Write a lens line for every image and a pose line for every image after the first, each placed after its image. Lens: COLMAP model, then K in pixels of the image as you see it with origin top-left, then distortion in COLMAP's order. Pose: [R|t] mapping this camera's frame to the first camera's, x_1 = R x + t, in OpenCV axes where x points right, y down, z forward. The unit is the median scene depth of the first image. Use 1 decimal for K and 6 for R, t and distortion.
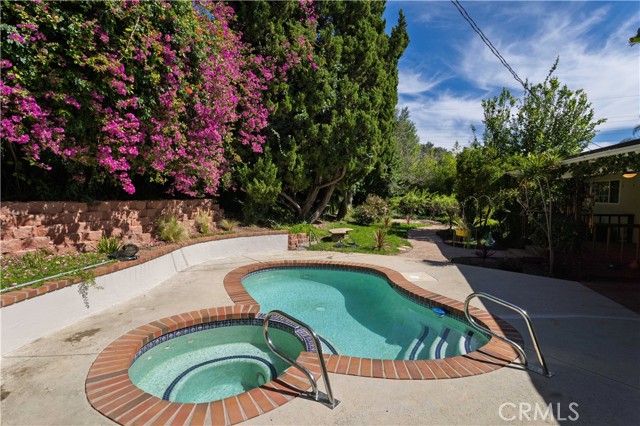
lens RADIAL K [[309.7, 0, 321.7], [0, 309.7, 210.8], [0, 0, 1]] dist [0.001382, 0.000820]
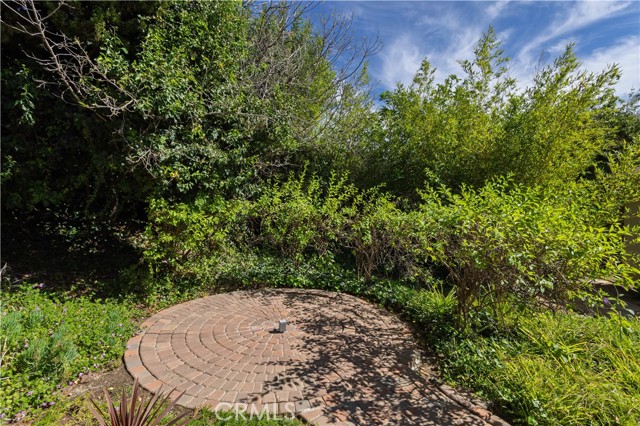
lens RADIAL K [[309.7, 0, 319.5], [0, 309.7, 211.0], [0, 0, 1]] dist [0.001382, 0.000820]
pose [[0.971626, 0.019479, 0.235719, 0.047181], [-0.014579, 0.999640, -0.022511, -0.005928], [-0.236073, 0.018435, 0.971560, 0.138249]]
